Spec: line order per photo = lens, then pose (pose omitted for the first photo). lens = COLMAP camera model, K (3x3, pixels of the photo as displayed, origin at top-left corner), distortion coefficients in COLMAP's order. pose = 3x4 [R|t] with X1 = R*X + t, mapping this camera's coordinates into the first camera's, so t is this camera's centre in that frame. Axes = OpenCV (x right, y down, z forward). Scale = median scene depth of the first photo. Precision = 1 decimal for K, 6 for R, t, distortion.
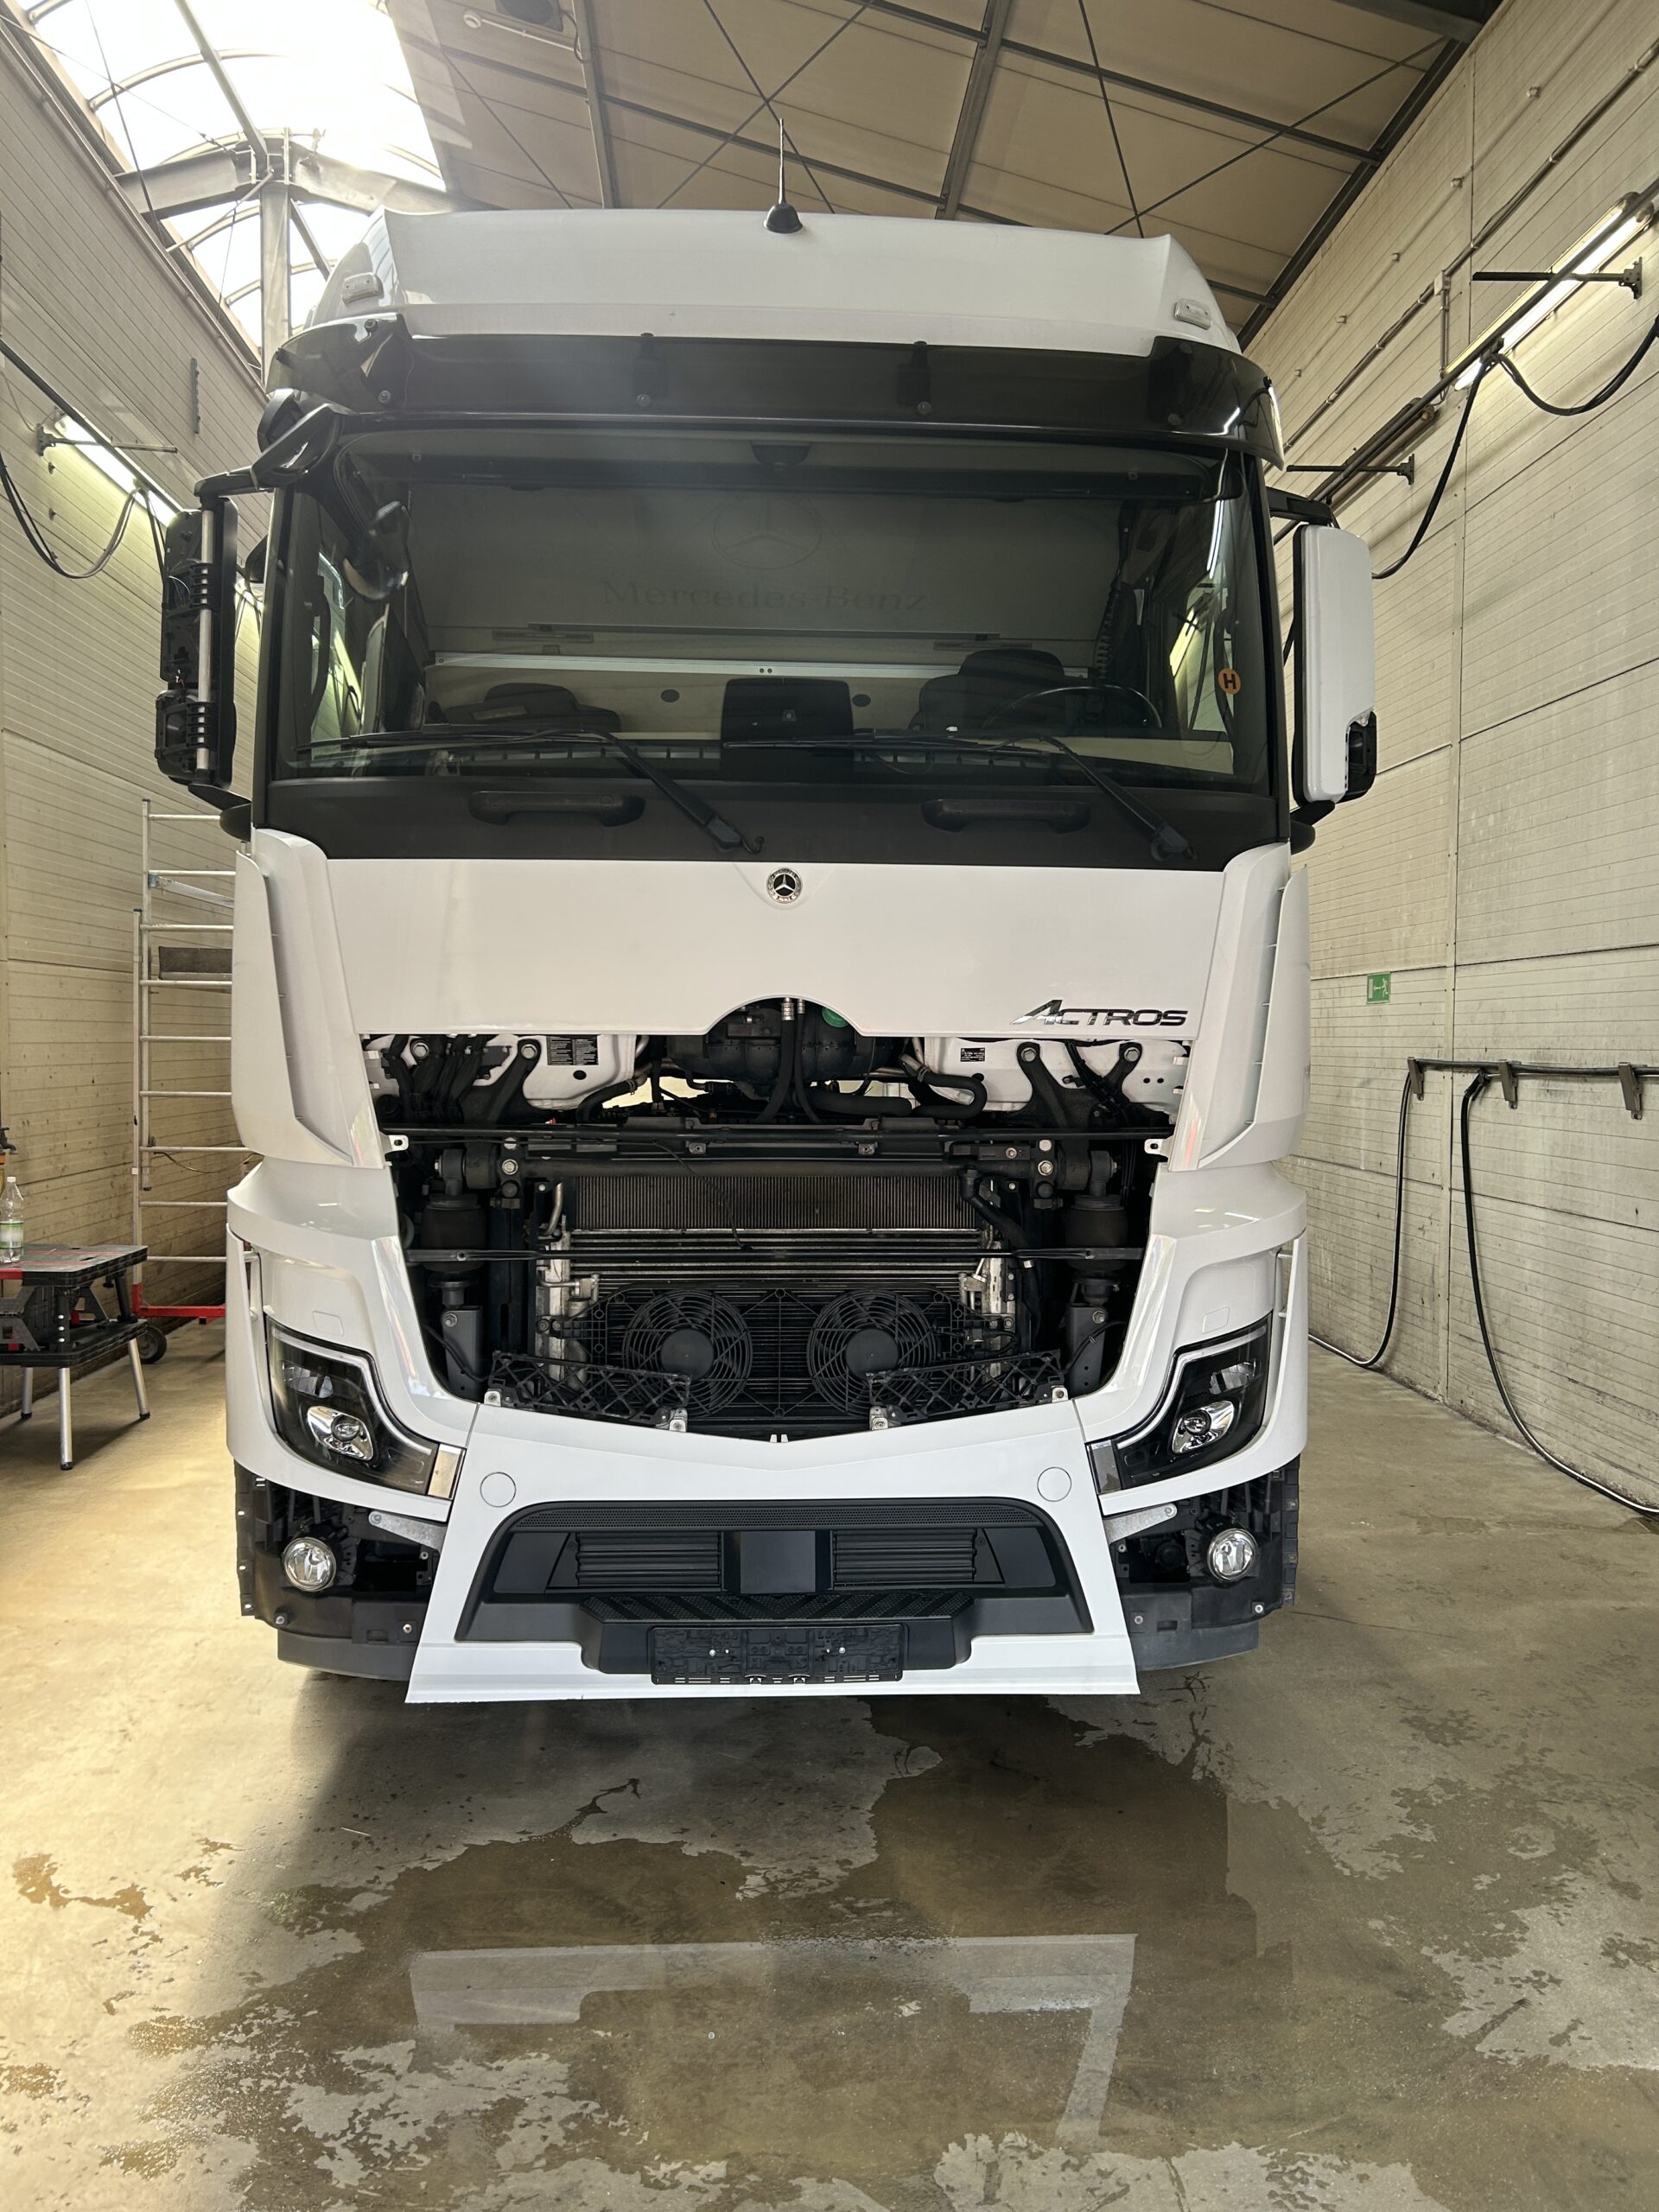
lens RADIAL K [[1678.7, 0, 818.4], [0, 1678.7, 1115.1], [0, 0, 1]] dist [0.076181, -0.099103]
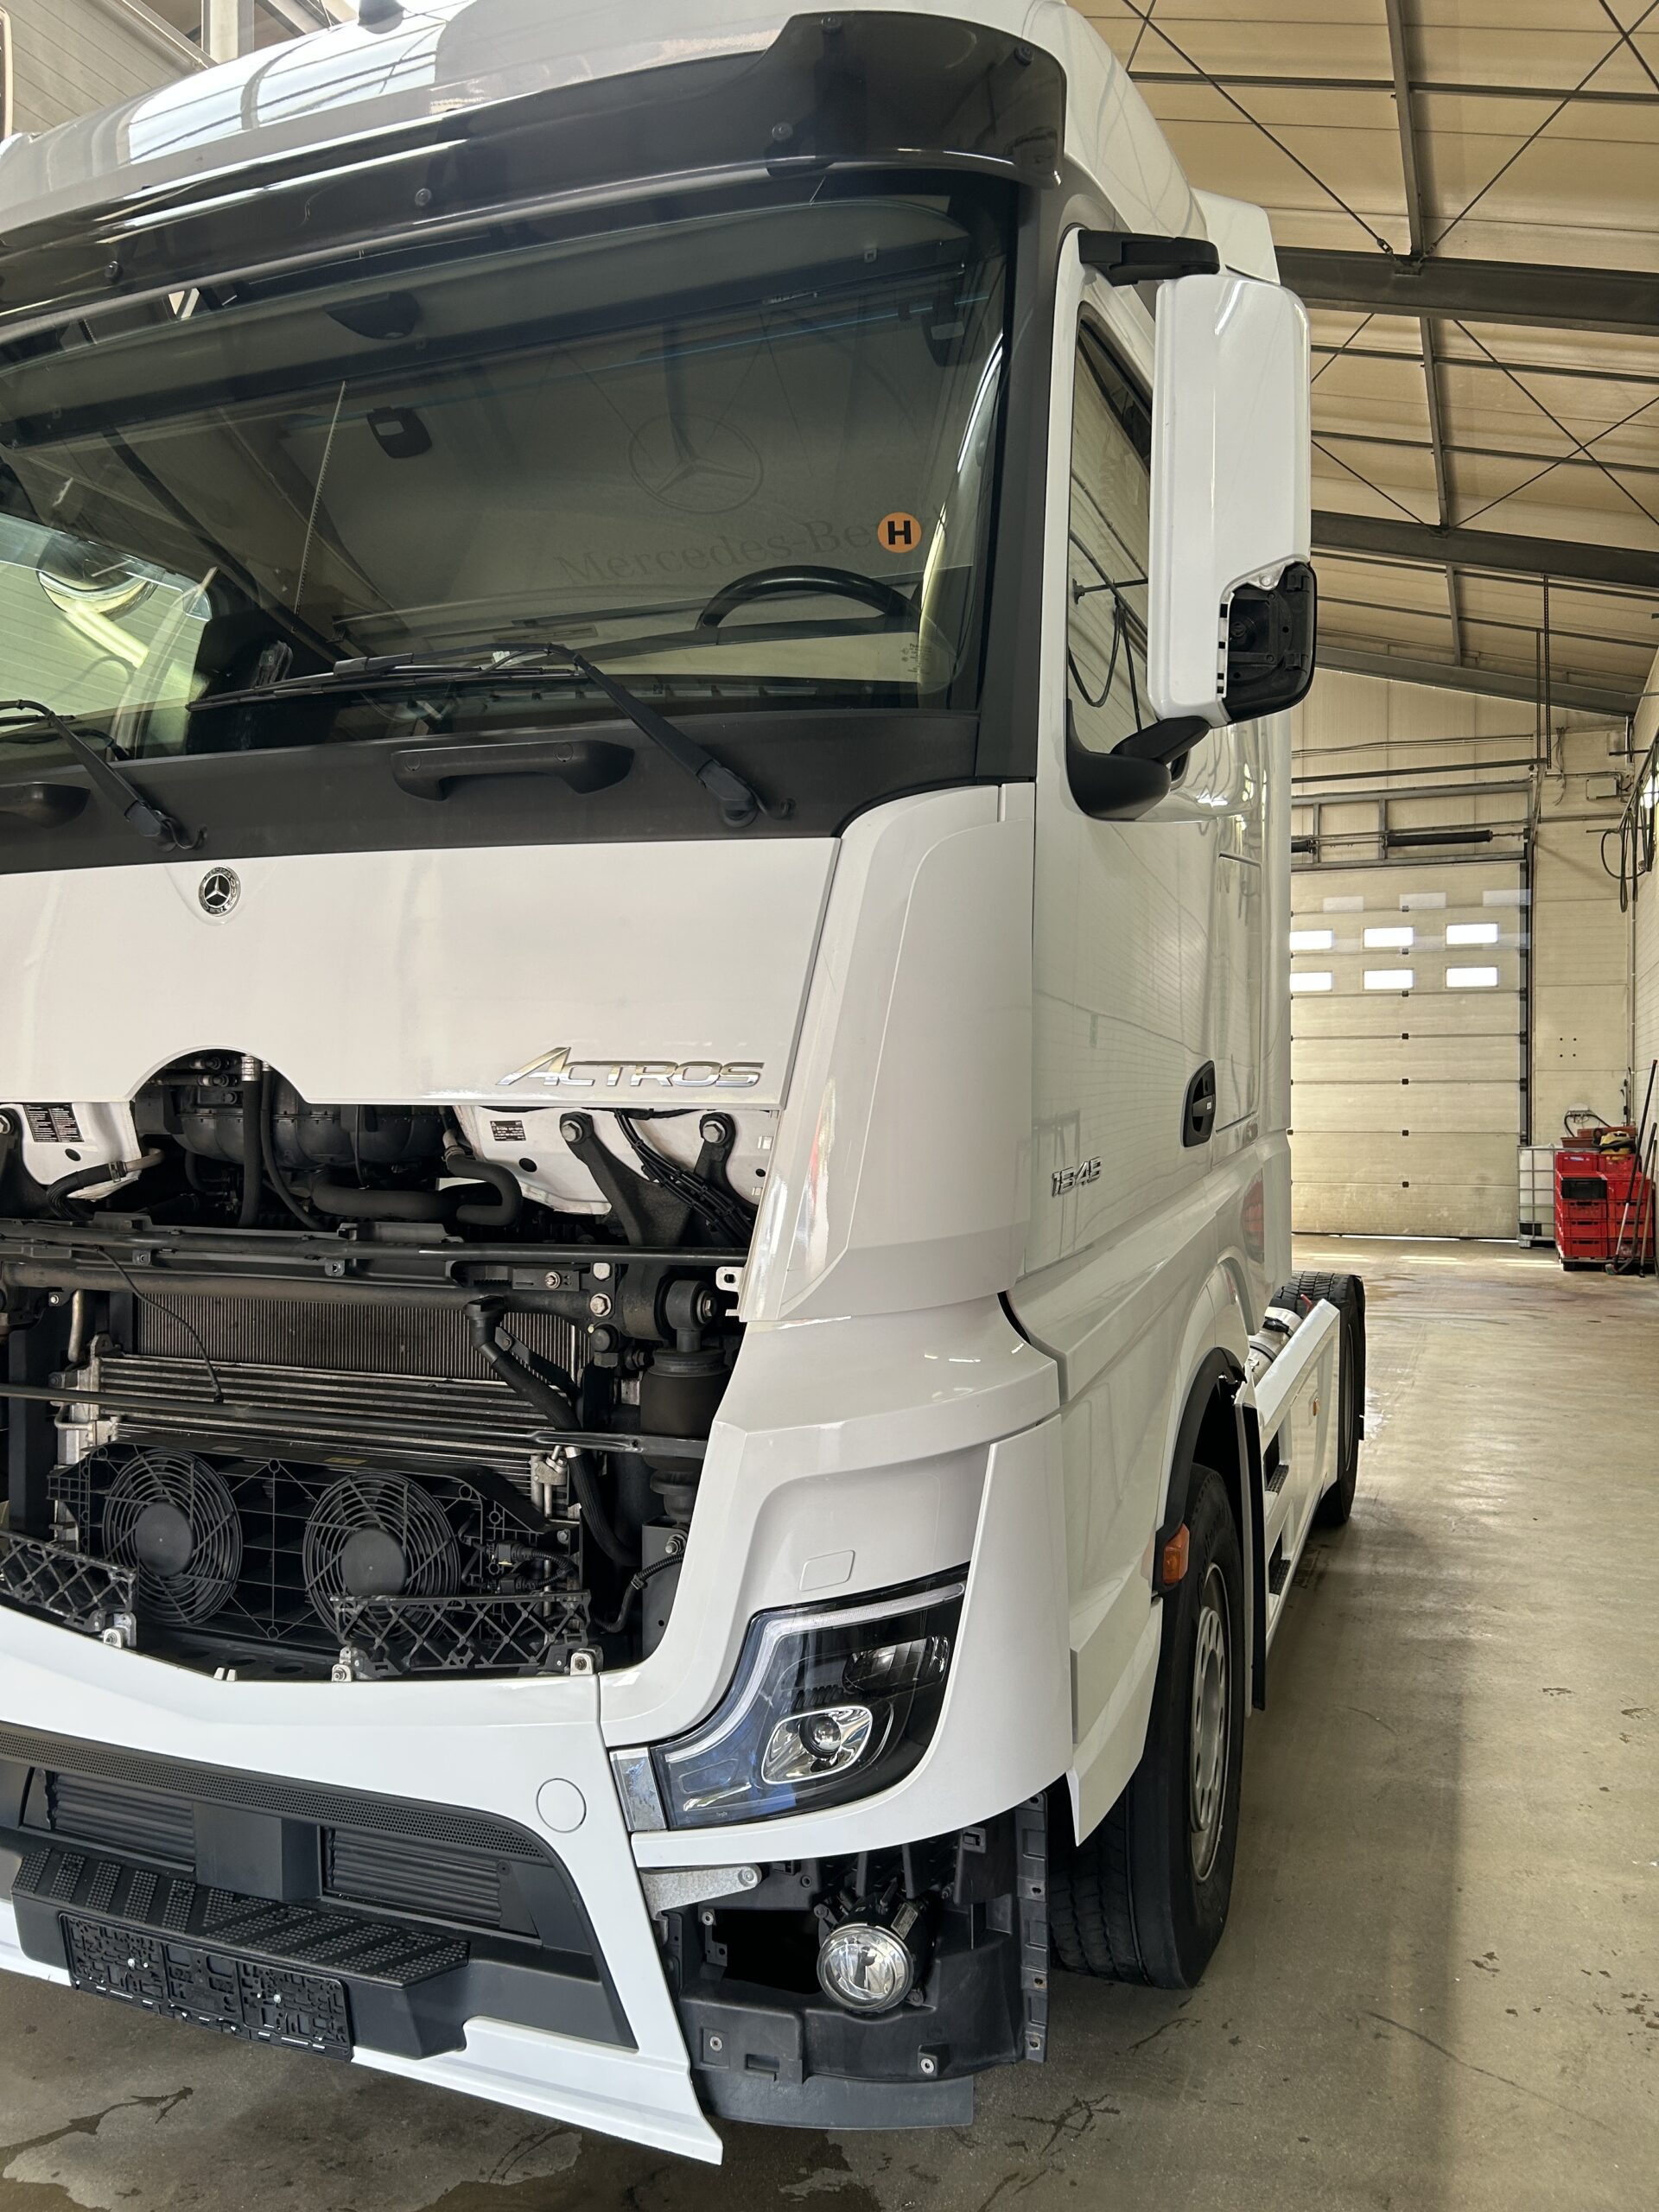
lens RADIAL K [[1720.3, 0, 791.5], [0, 1720.3, 1103.2], [0, 0, 1]] dist [0.001185, -0.008918]
pose [[0.903349, -0.002521, -0.428898, 0.491913], [-0.016093, 0.999079, -0.039768, -0.021598], [0.428603, 0.042827, 0.902477, 0.433670]]
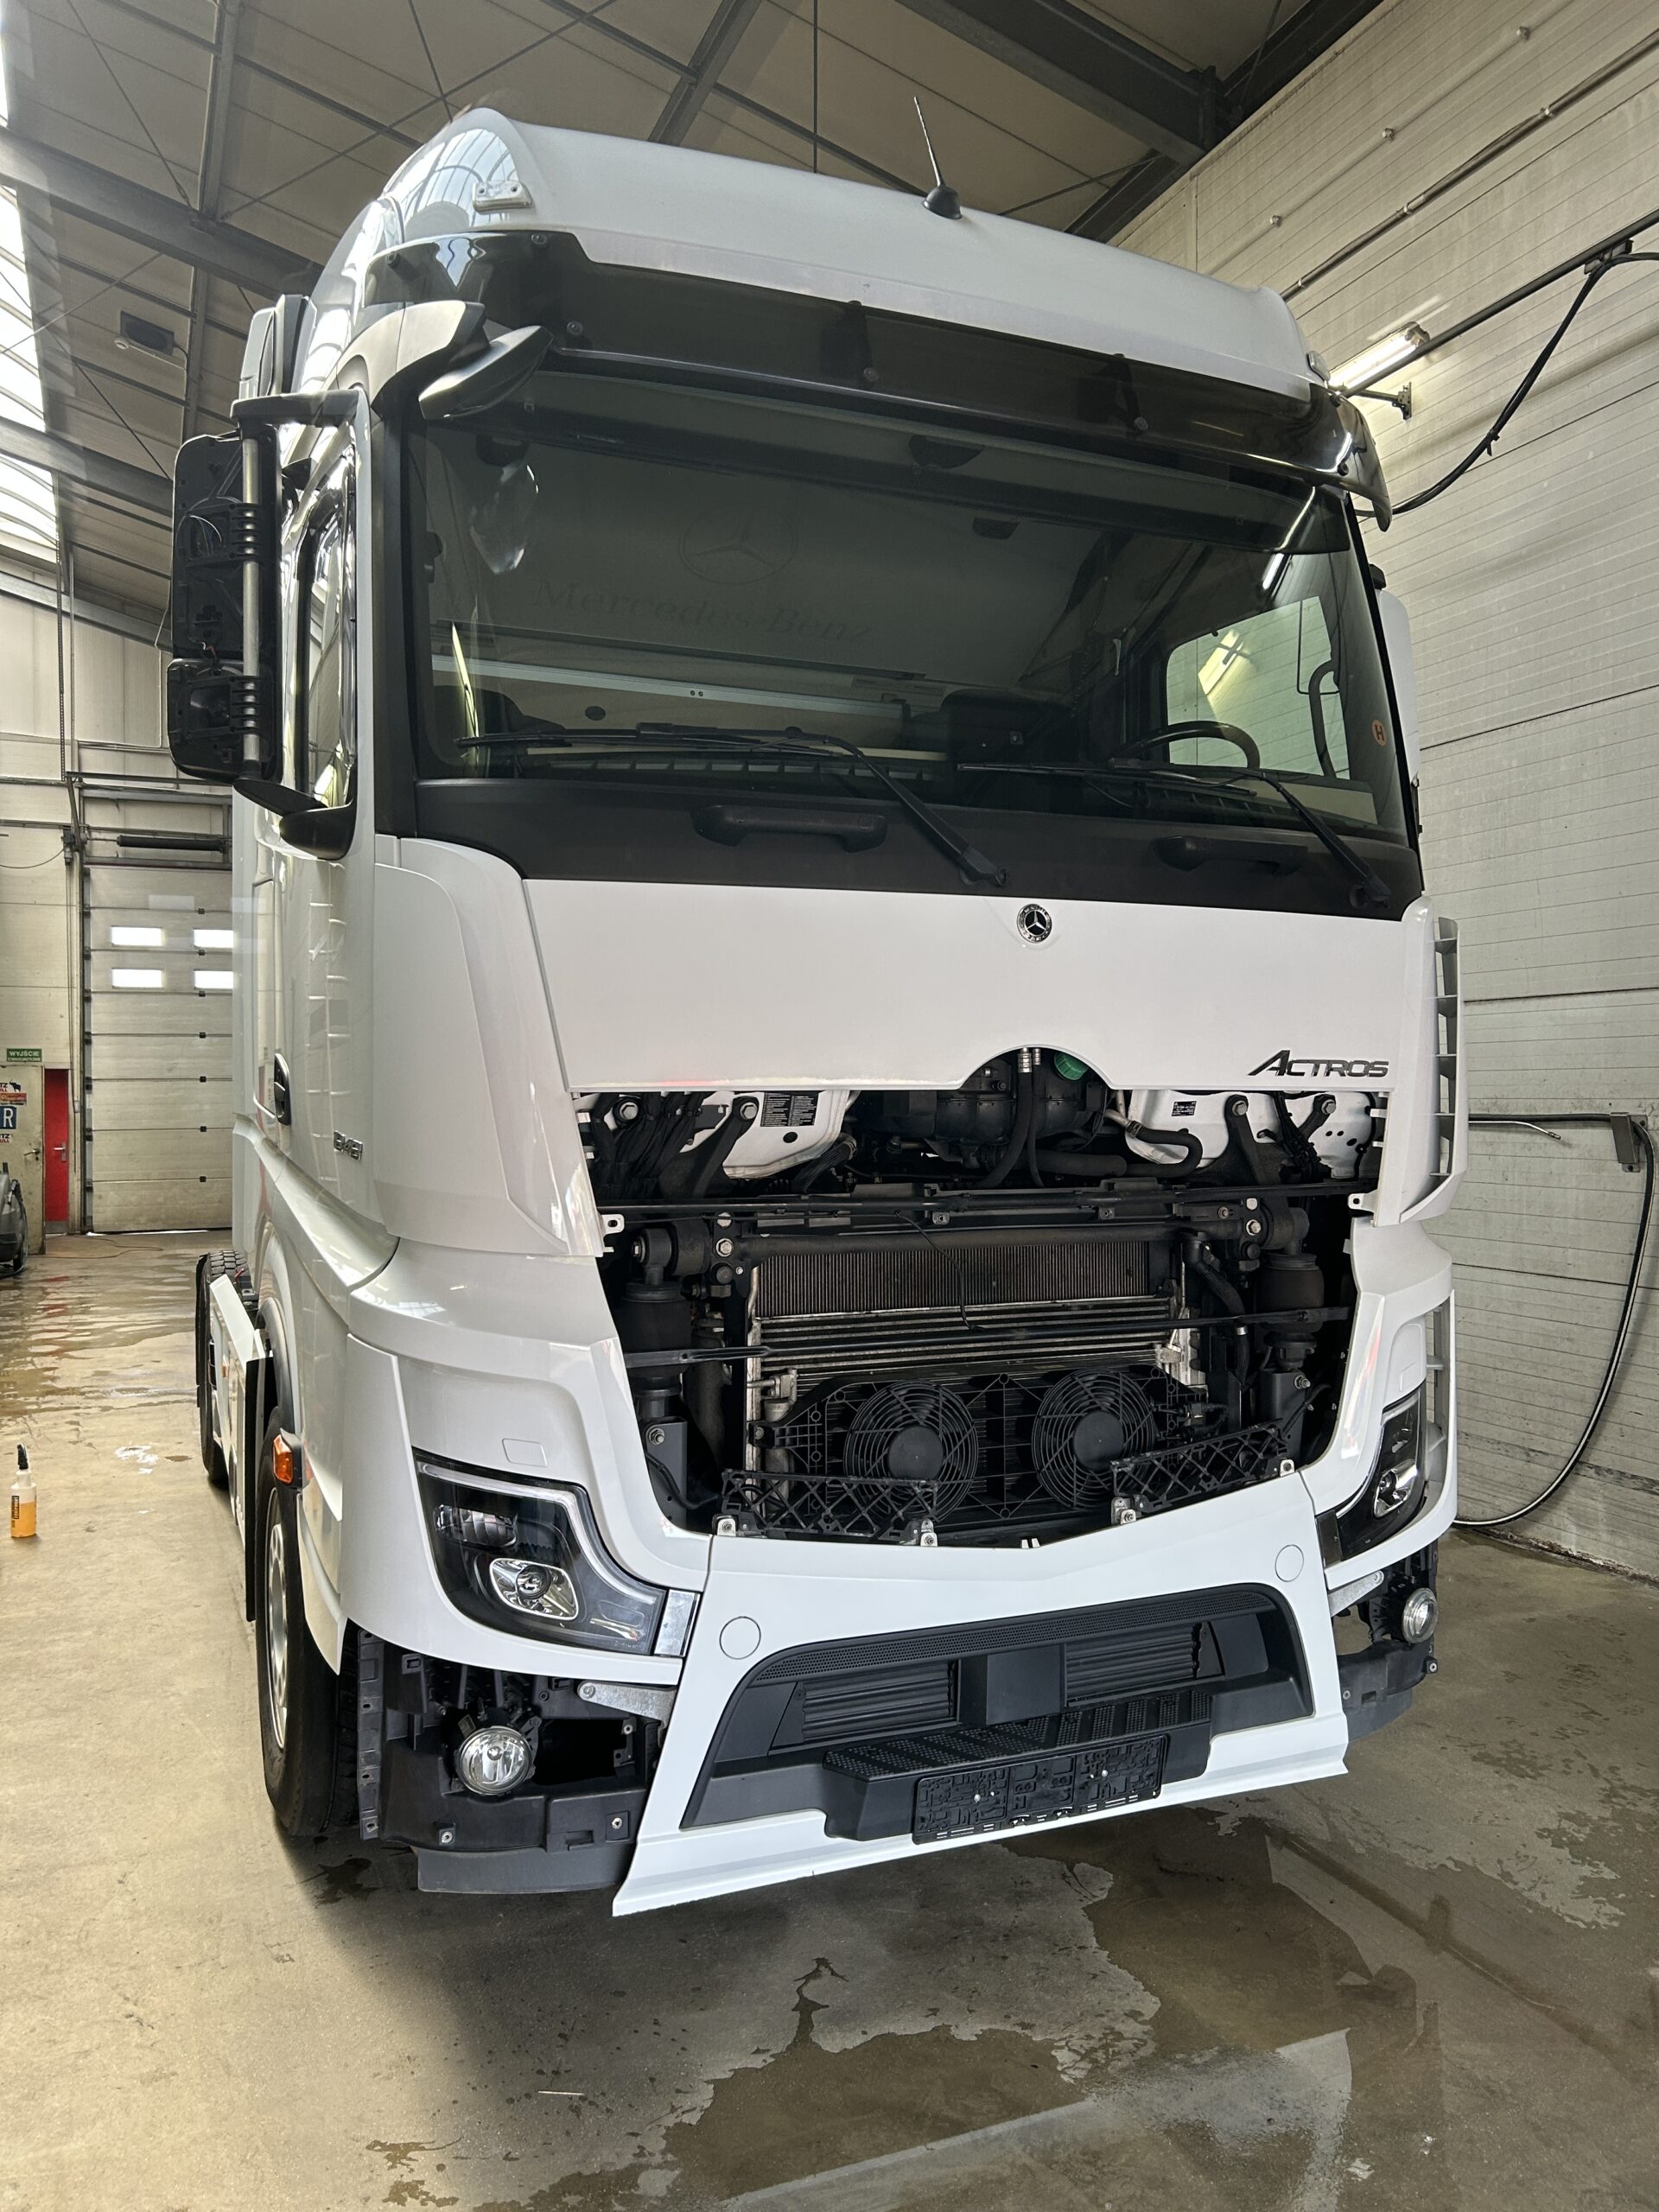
lens RADIAL K [[1674.6, 0, 829.5], [0, 1674.6, 1106.0], [0, 0, 1]] dist [0.051225, -0.050423]
pose [[0.938990, -0.010161, 0.343795, -0.418929], [0.023180, 0.999161, -0.033778, -0.010603], [-0.343163, 0.039686, 0.938437, 0.191192]]
